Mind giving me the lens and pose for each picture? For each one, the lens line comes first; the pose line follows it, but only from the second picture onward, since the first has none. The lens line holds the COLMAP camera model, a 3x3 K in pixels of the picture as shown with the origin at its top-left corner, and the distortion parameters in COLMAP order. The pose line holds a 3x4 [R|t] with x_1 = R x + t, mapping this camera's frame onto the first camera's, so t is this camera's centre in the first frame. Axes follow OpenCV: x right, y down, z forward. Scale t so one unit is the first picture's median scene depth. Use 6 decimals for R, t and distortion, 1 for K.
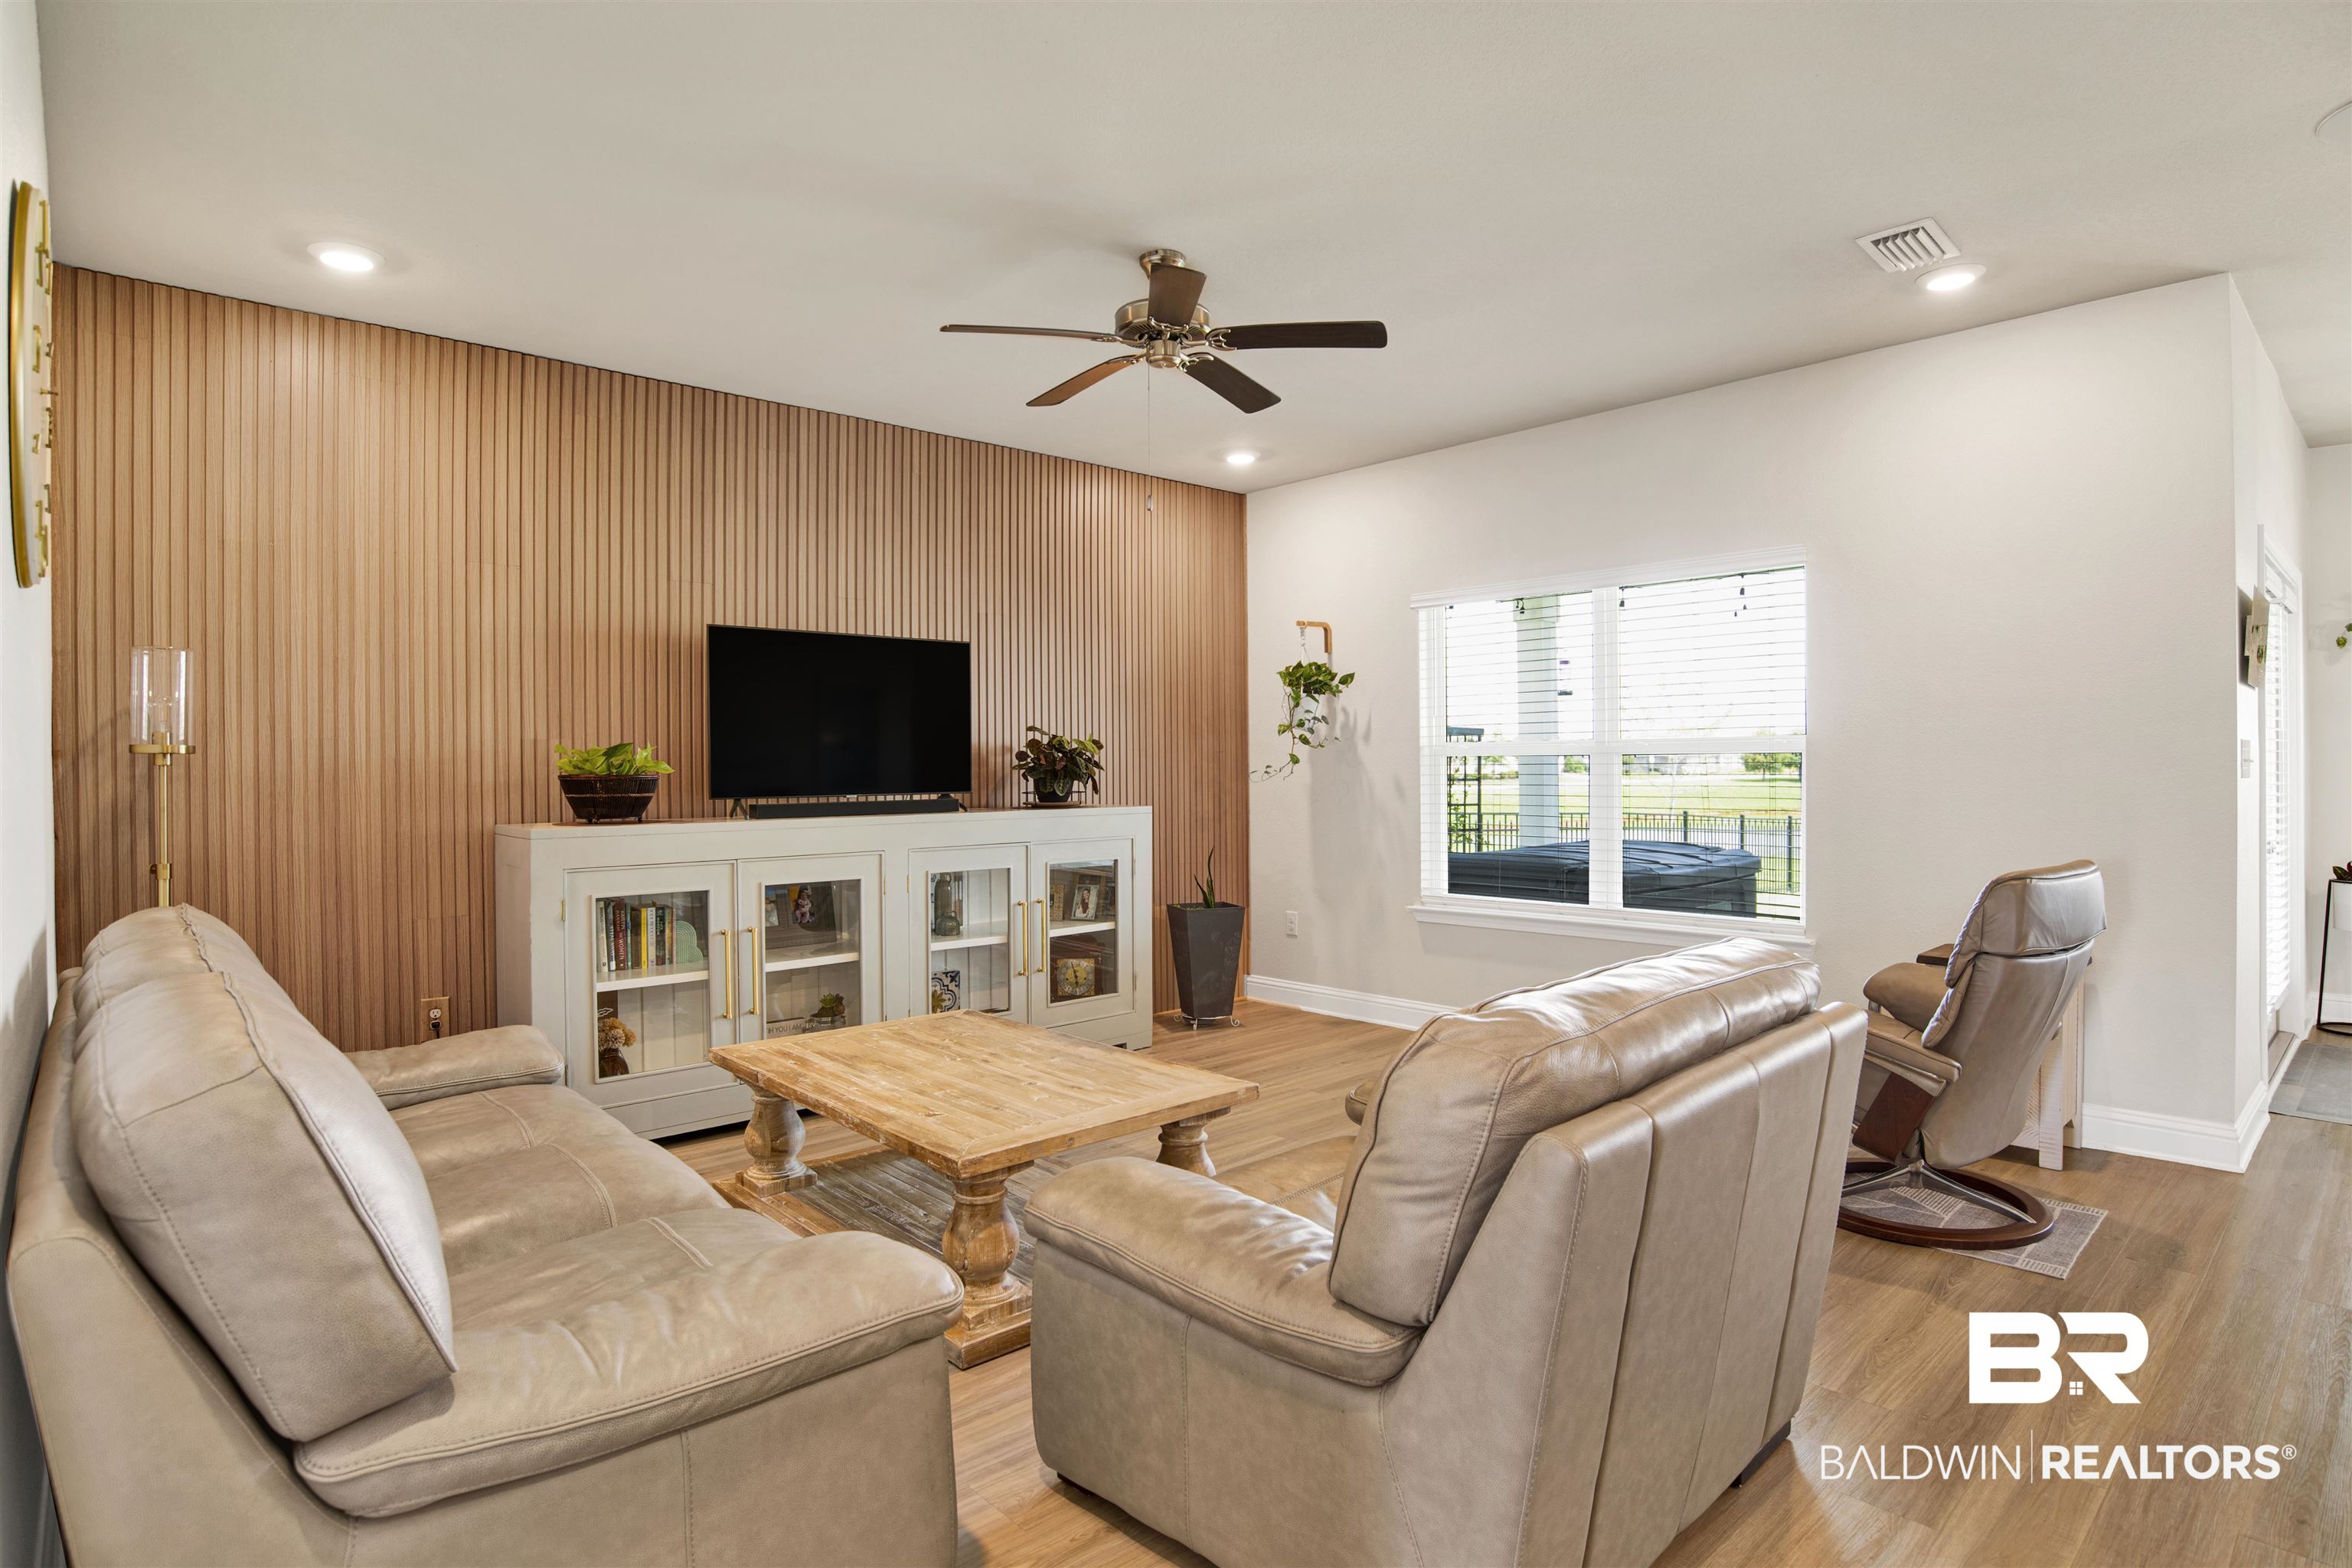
lens RADIAL K [[1217.8, 0, 1195.9], [0, 1217.8, 777.8], [0, 0, 1]] dist [-0.069989, 0.023481]
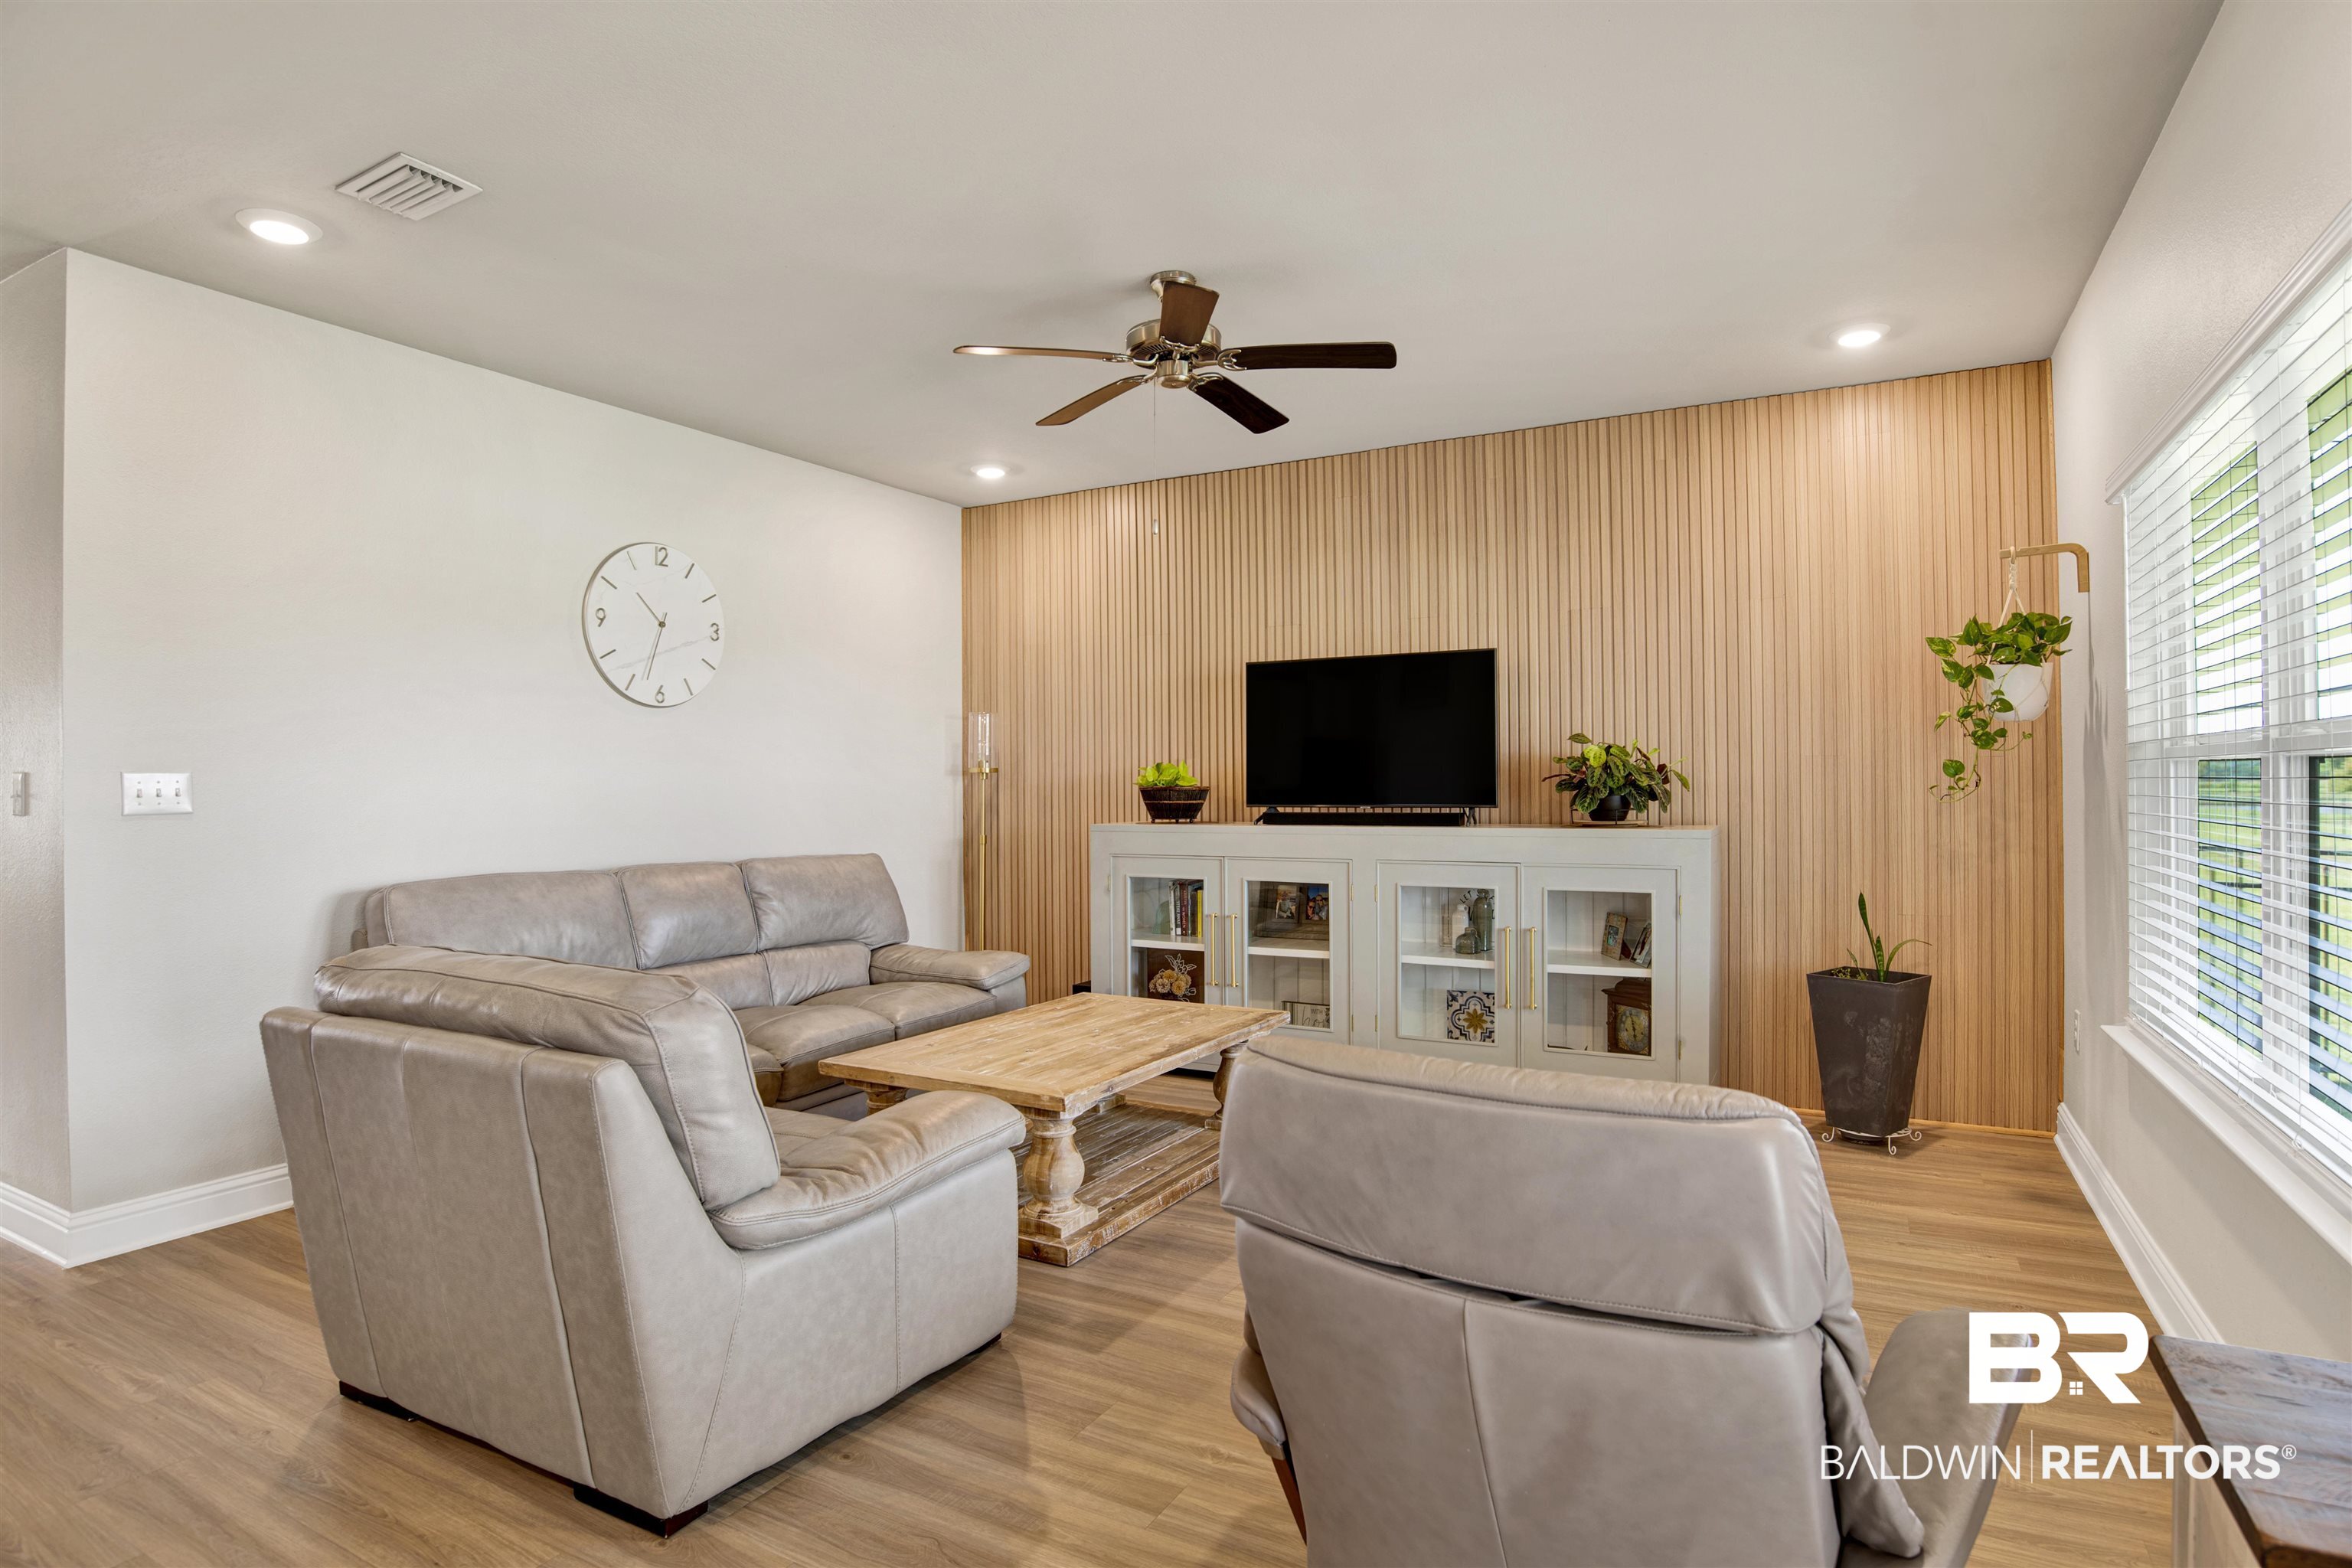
lens RADIAL K [[1217.8, 0, 1195.9], [0, 1217.8, 777.8], [0, 0, 1]] dist [-0.069989, 0.023481]
pose [[0.331729, 0.002329, -0.943372, 0.728830], [-0.003702, 0.999992, 0.001167, -0.012410], [0.943368, 0.003105, 0.331735, 0.541400]]
